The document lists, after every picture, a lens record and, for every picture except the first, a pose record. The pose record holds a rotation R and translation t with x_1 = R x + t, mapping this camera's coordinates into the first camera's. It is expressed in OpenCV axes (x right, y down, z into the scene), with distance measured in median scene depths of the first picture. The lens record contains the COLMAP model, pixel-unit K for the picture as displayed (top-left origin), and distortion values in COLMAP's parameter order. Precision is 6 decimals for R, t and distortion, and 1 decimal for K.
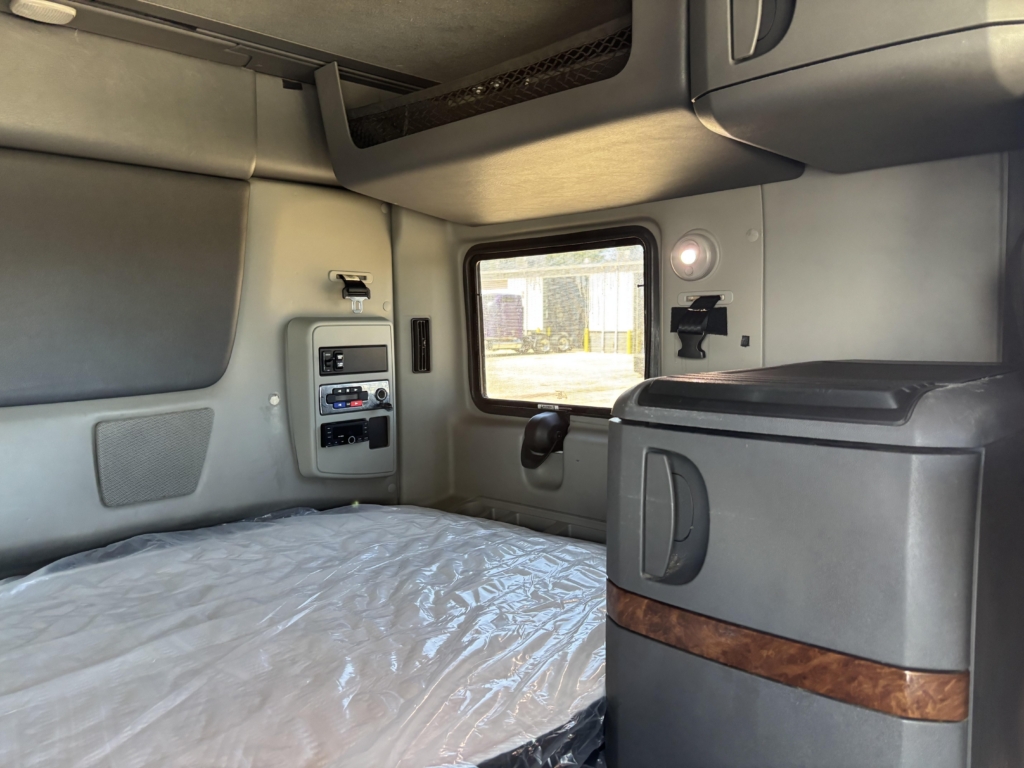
lens RADIAL K [[764.9, 0, 520.1], [0, 764.9, 389.9], [0, 0, 1]] dist [0.021703, -0.025962]
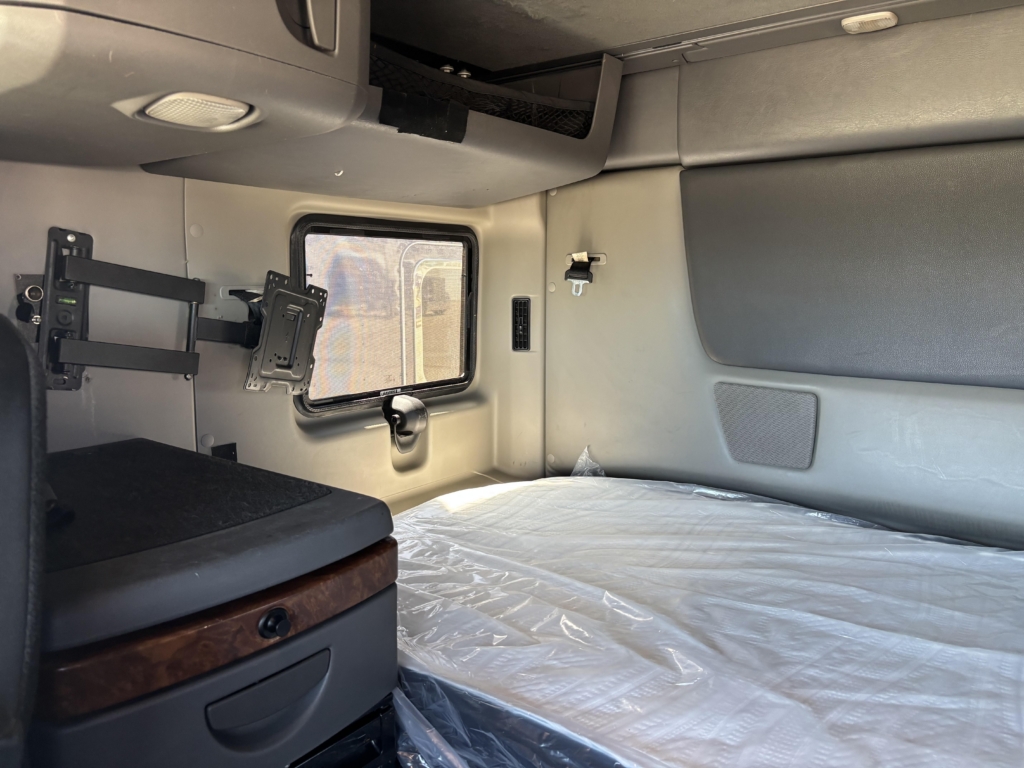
lens RADIAL K [[764.9, 0, 518.9], [0, 764.9, 384.2], [0, 0, 1]] dist [0.021703, -0.025962]
pose [[0.112462, 0.147623, -0.982629, 0.243109], [-0.093807, 0.986063, 0.137403, -0.057728], [0.989218, 0.076725, 0.124743, 0.159601]]
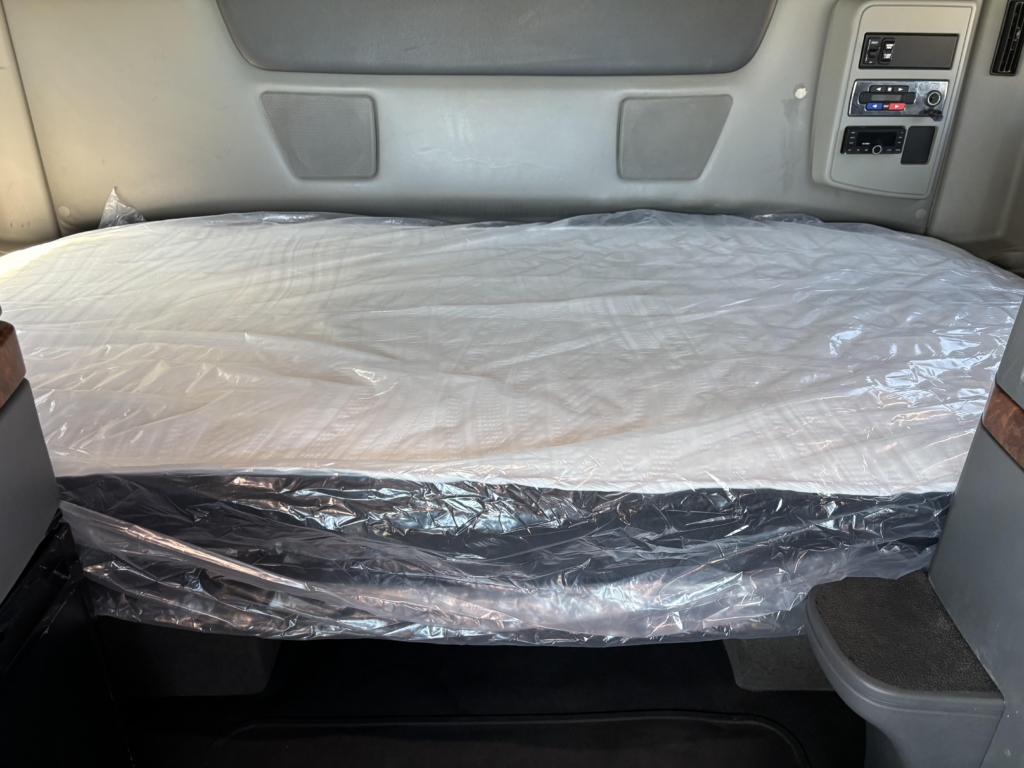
lens RADIAL K [[764.9, 0, 509.5], [0, 764.9, 389.6], [0, 0, 1]] dist [0.021703, -0.025962]
pose [[0.703771, 0.343727, -0.621738, 0.151451], [-0.079689, 0.907833, 0.411690, -0.017206], [0.705943, -0.240190, 0.666298, 0.048880]]
